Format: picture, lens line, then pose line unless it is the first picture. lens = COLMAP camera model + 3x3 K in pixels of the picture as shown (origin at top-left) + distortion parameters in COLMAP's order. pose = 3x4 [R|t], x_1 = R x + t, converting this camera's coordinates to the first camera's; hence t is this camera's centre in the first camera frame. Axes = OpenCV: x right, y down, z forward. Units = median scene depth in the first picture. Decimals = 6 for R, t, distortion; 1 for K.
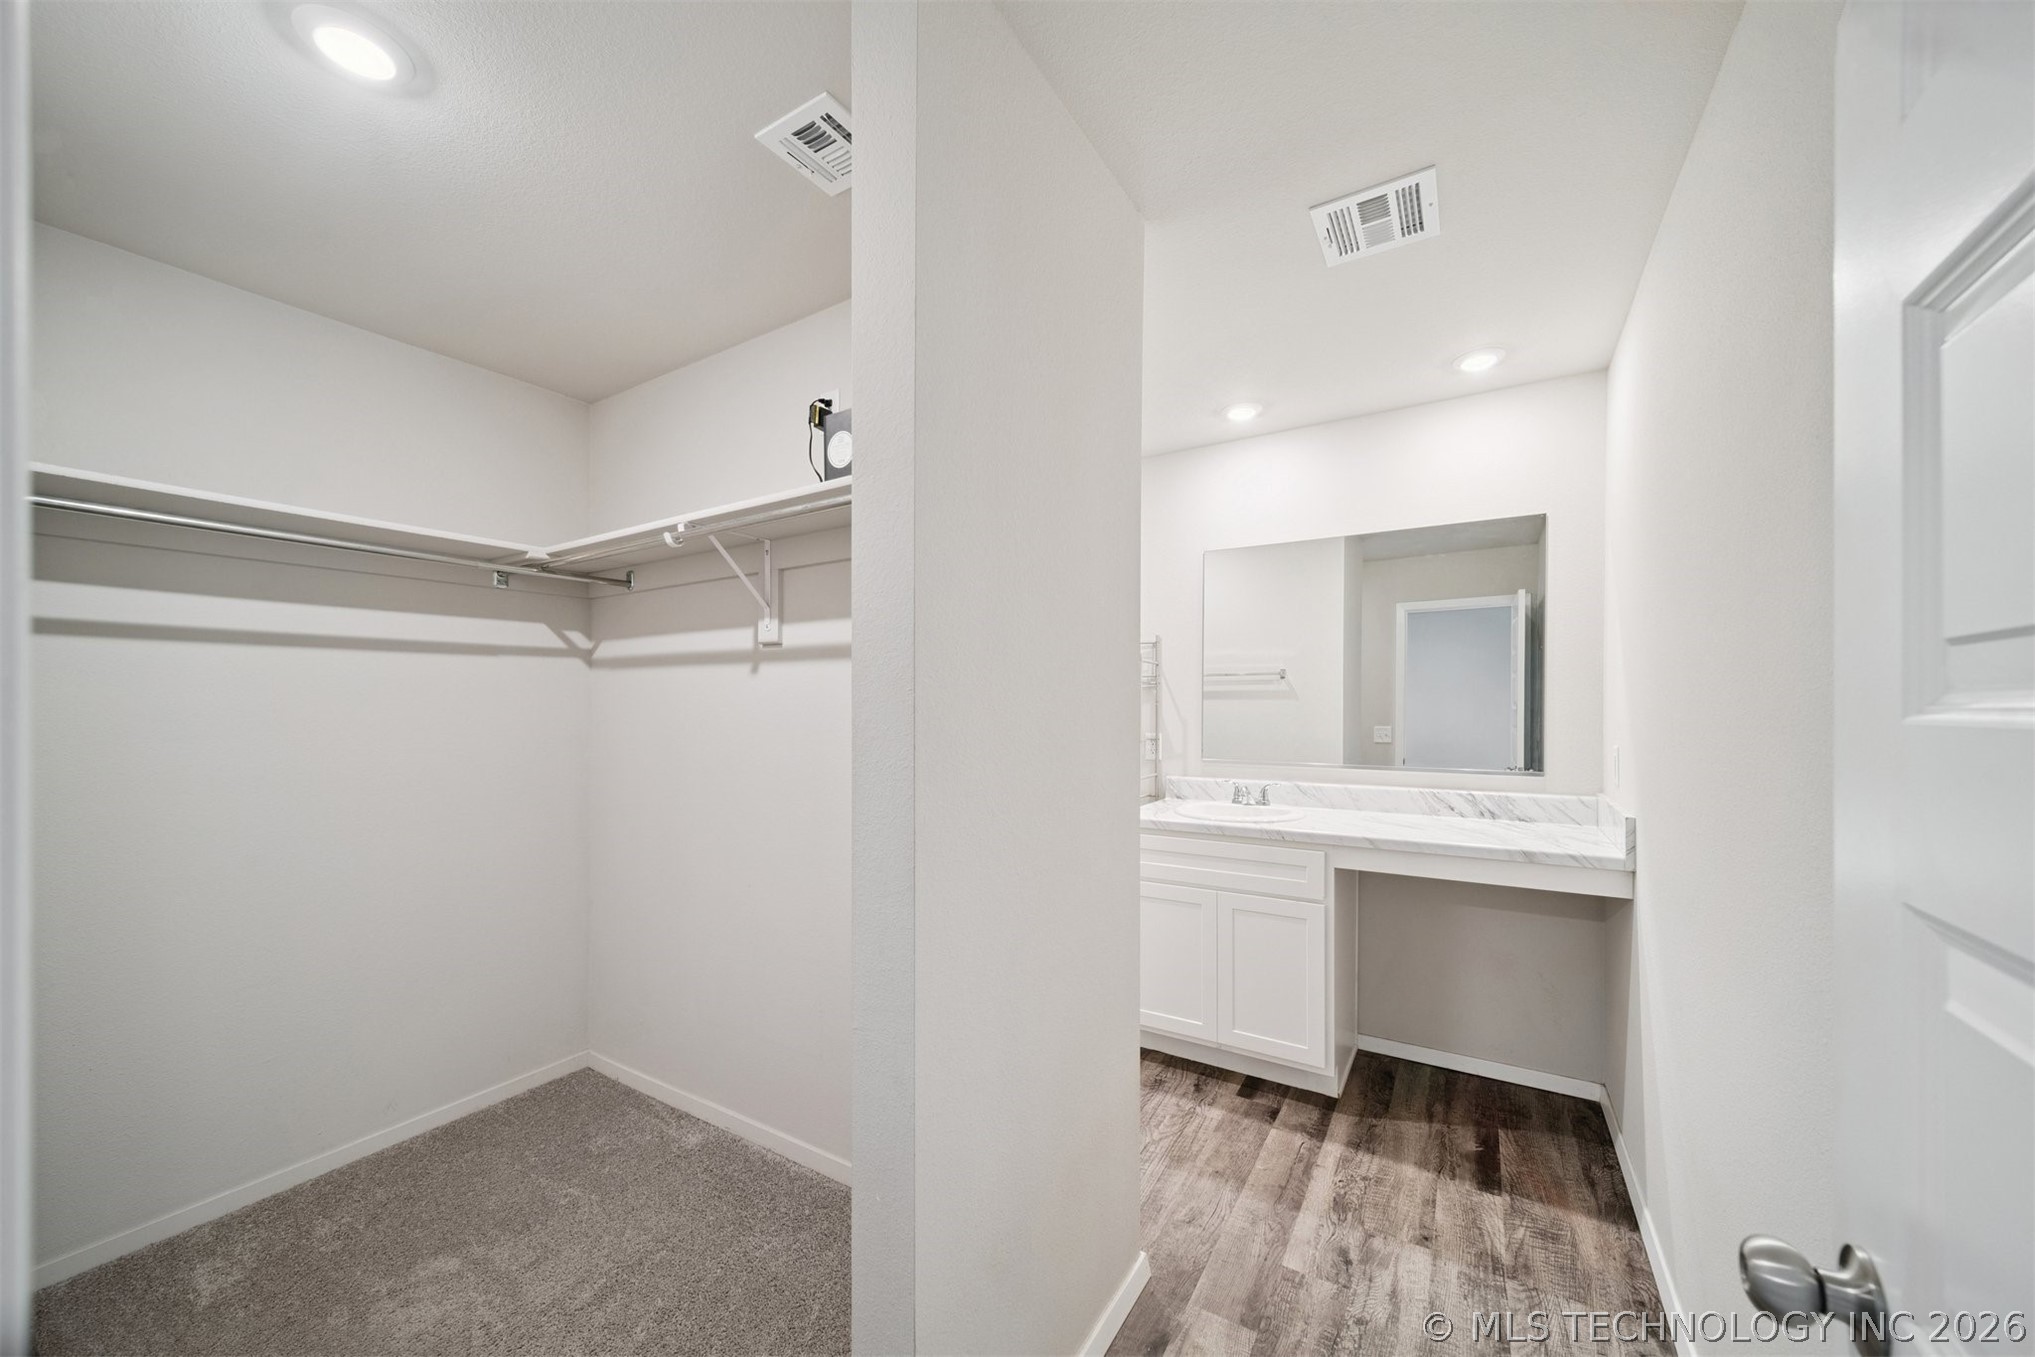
lens RADIAL K [[738.8, 0, 1034.0], [0, 738.8, 696.3], [0, 0, 1]] dist [0.001763, -0.000066]
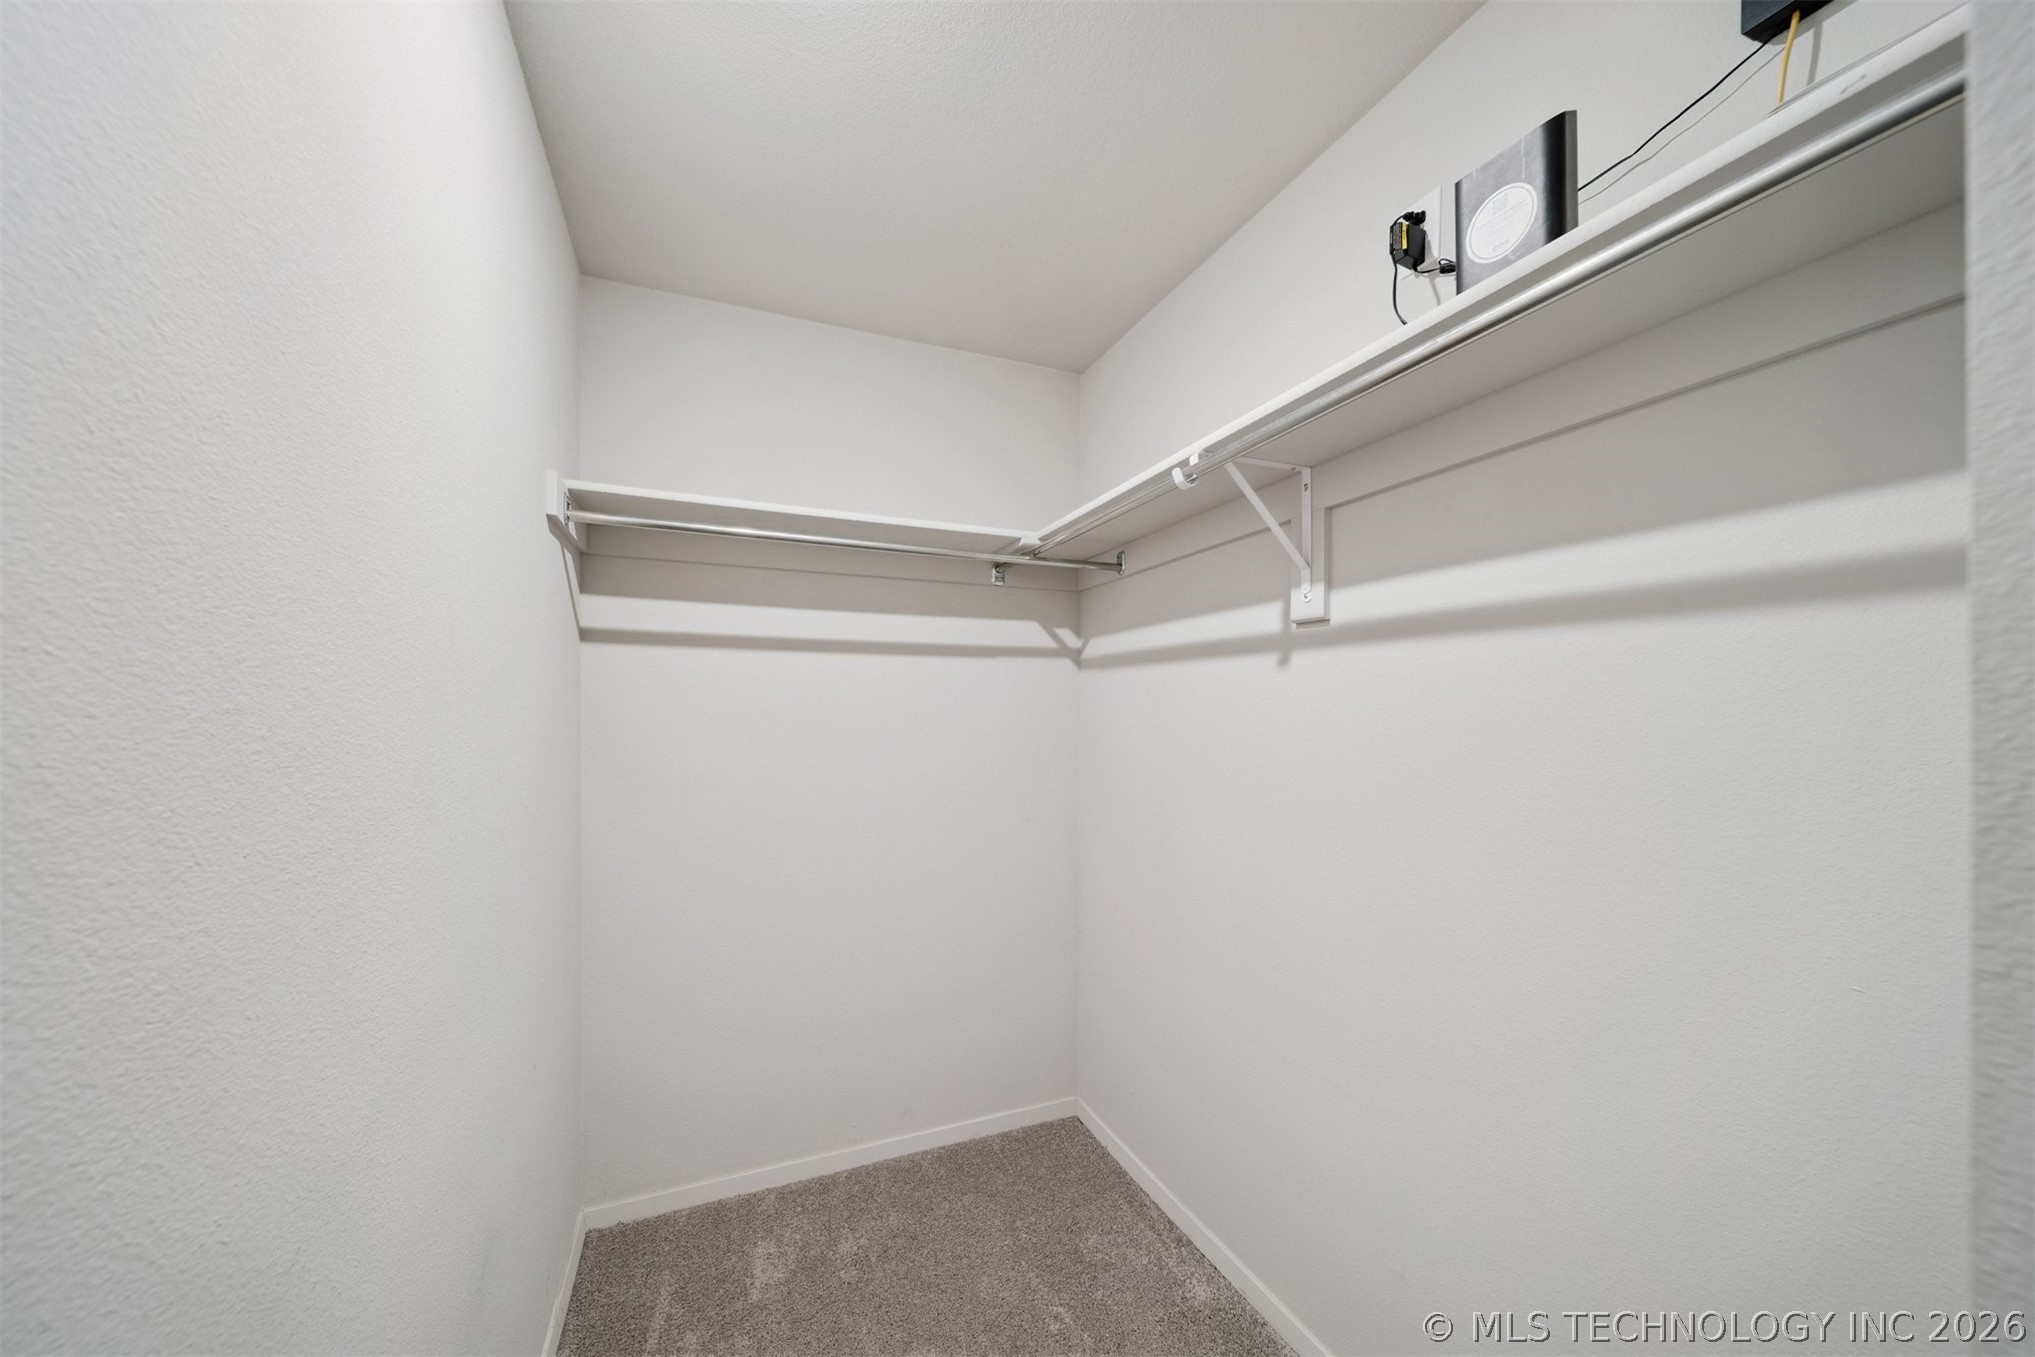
lens RADIAL K [[715.1, 0, 1021.6], [0, 715.1, 694.6], [0, 0, 1]] dist [0.000829, -0.002298]
pose [[0.818546, -0.006961, -0.574399, -0.193722], [-0.001875, 0.999889, -0.014790, 0.006878], [0.574439, 0.013184, 0.818442, 0.303871]]
